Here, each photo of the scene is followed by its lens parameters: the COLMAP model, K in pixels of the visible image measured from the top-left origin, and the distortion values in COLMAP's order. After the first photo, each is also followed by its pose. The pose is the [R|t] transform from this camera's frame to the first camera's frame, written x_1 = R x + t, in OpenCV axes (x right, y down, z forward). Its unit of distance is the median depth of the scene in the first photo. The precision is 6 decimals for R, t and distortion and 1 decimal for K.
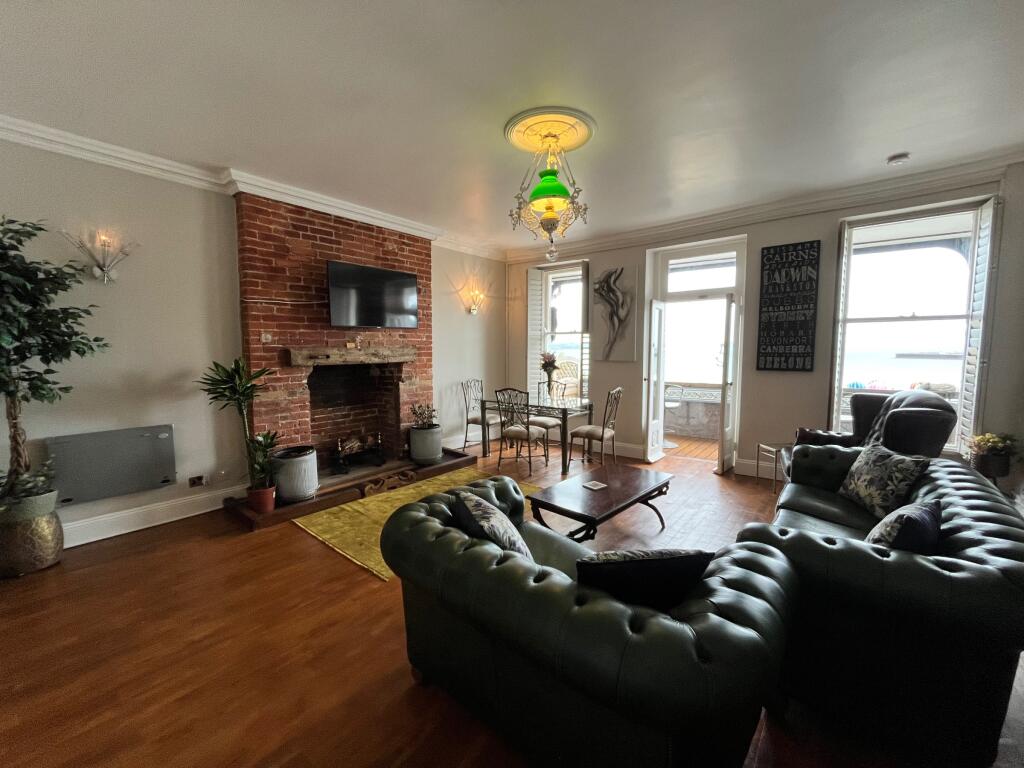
lens RADIAL K [[414.3, 0, 512.5], [0, 414.3, 380.9], [0, 0, 1]] dist [-0.002809, -0.000291]
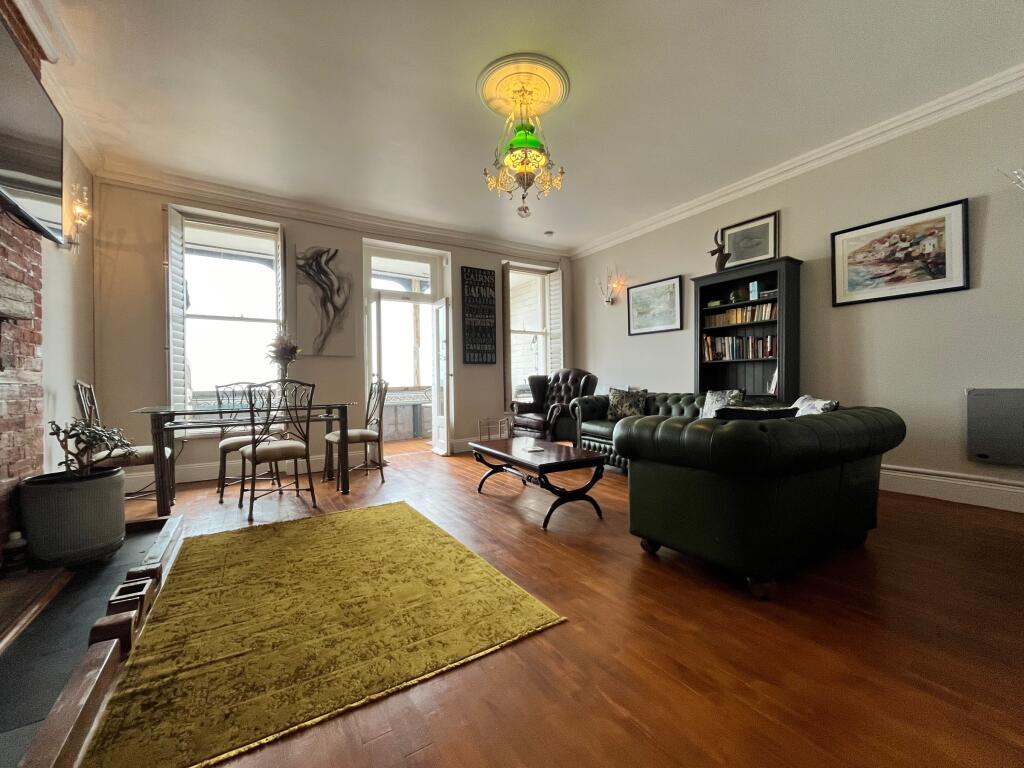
lens RADIAL K [[414.3, 0, 512.7], [0, 414.3, 383.7], [0, 0, 1]] dist [-0.002809, -0.000291]
pose [[0.309628, -0.005928, 0.950839, -0.476238], [0.092187, 0.995457, -0.023813, 0.067512], [-0.946378, 0.095028, 0.308768, 0.433738]]
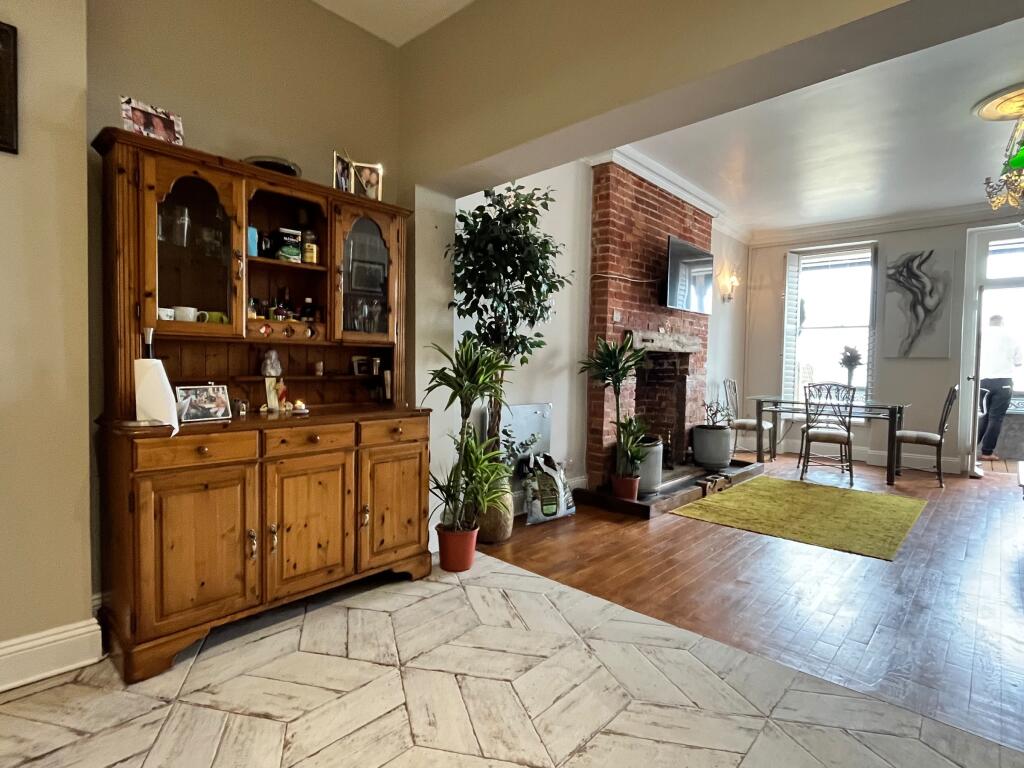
lens RADIAL K [[526.8, 0, 514.0], [0, 526.8, 383.9], [0, 0, 1]] dist [-0.001470, -0.000564]
pose [[0.998110, 0.019082, -0.058418, -0.564889], [-0.021691, 0.998780, -0.044360, 0.077439], [0.057500, 0.045543, 0.997306, -0.136205]]
